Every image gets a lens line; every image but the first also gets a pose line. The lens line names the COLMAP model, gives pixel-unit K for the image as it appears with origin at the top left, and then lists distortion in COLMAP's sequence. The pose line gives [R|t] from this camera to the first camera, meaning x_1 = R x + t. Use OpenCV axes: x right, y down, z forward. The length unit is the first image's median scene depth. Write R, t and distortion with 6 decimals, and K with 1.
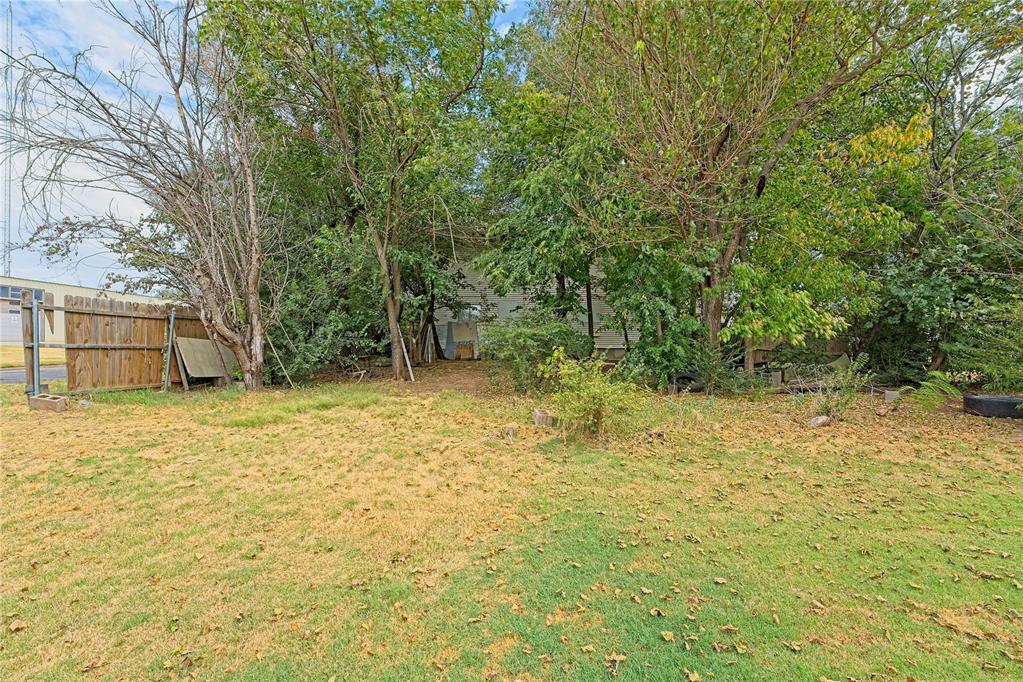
lens RADIAL K [[416.2, 0, 513.4], [0, 416.2, 340.1], [0, 0, 1]] dist [-0.026964, -0.000150]
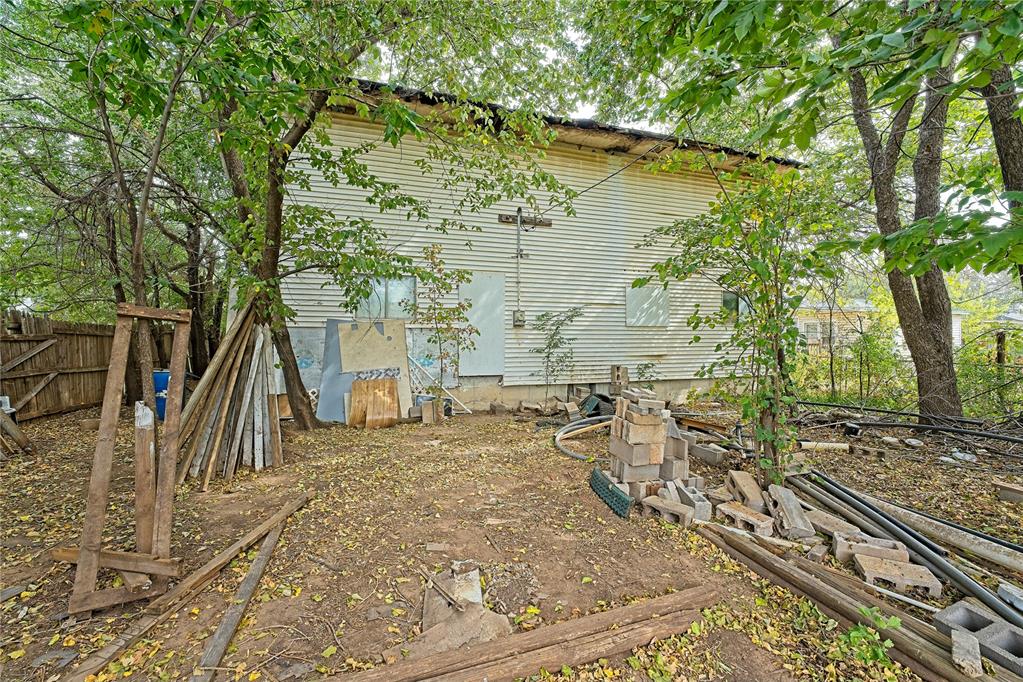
lens RADIAL K [[416.2, 0, 510.7], [0, 416.2, 338.4], [0, 0, 1]] dist [-0.026964, -0.000150]
pose [[0.963106, 0.005247, 0.269072, -0.113079], [-0.005720, 0.999983, 0.000973, -0.031739], [-0.269062, -0.002476, 0.963120, 0.683986]]
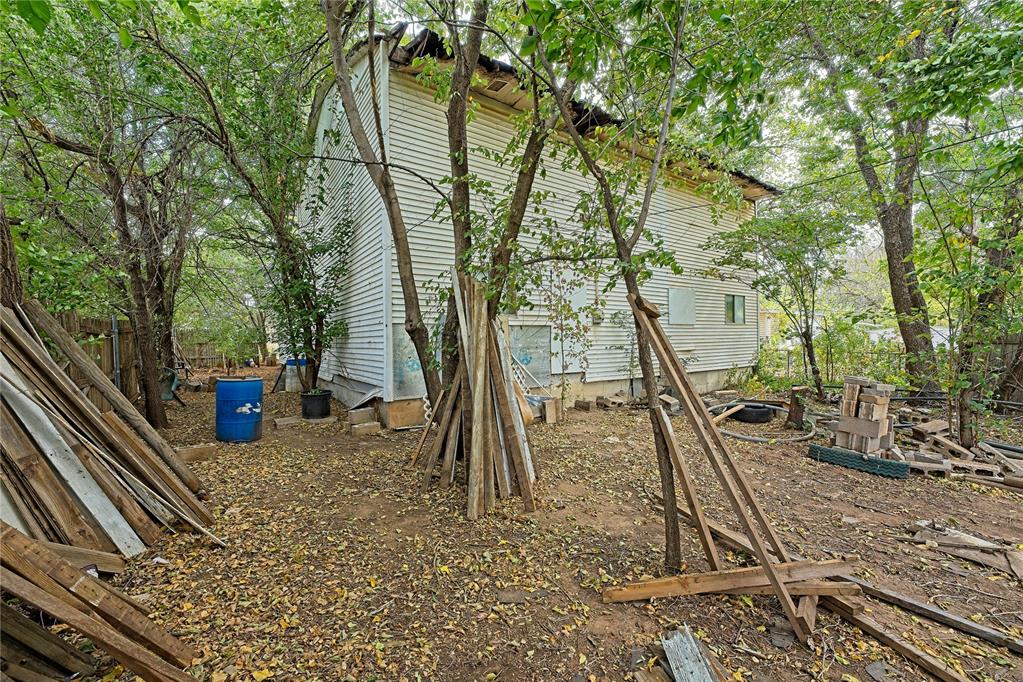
lens RADIAL K [[416.2, 0, 512.9], [0, 416.2, 340.9], [0, 0, 1]] dist [-0.026964, -0.000150]
pose [[0.843867, -0.006467, 0.536514, -0.330562], [0.009065, 0.999956, -0.002204, -0.024628], [-0.536476, 0.006724, 0.843889, 0.787067]]
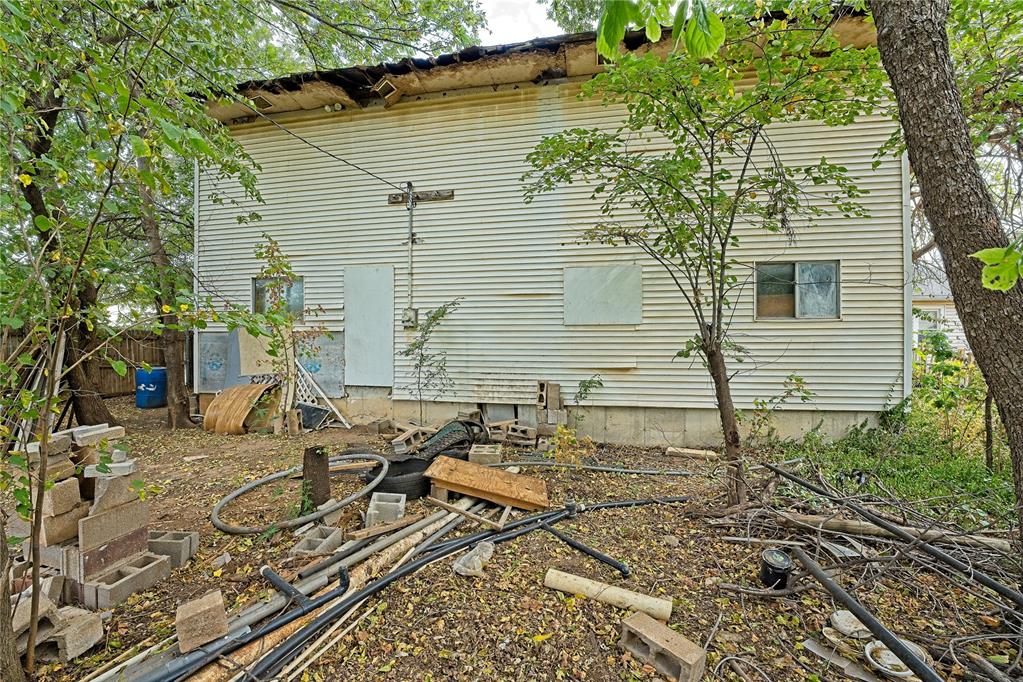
lens RADIAL K [[416.2, 0, 514.0], [0, 416.2, 337.0], [0, 0, 1]] dist [-0.026964, -0.000150]
pose [[0.972843, 0.002980, -0.231446, 0.222870], [-0.004142, 0.999981, -0.004535, -0.035299], [0.231428, 0.005371, 0.972837, 0.790694]]
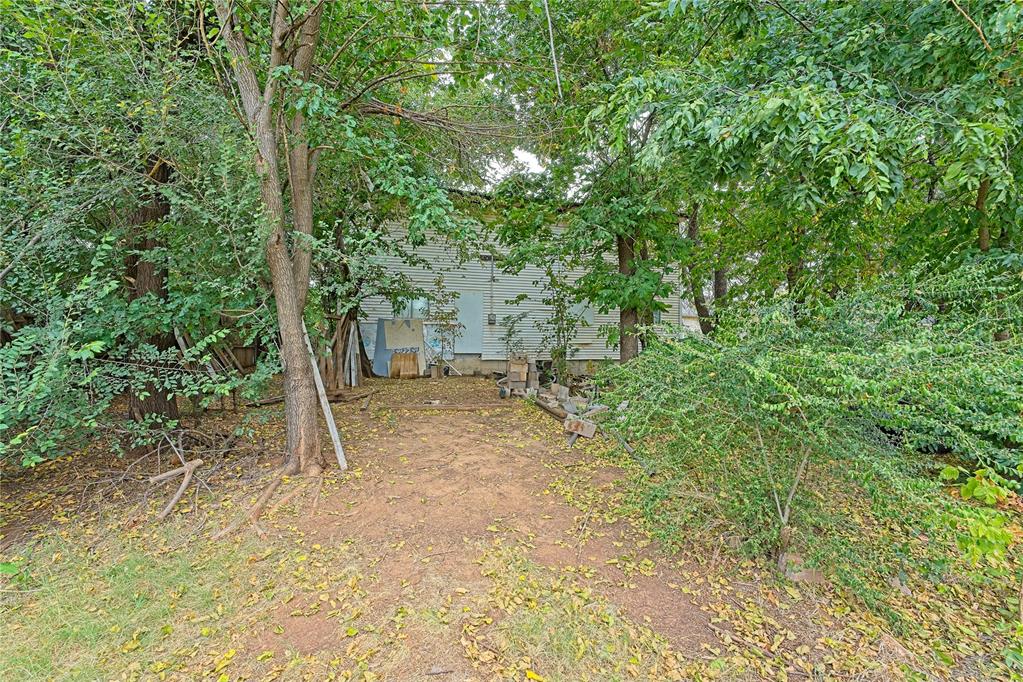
lens RADIAL K [[416.2, 0, 504.1], [0, 416.2, 339.5], [0, 0, 1]] dist [-0.026964, -0.000150]
pose [[0.980095, 0.014785, 0.197979, -0.106077], [-0.015338, 0.999882, 0.001259, -0.016618], [-0.197937, -0.004271, 0.980205, 0.363066]]
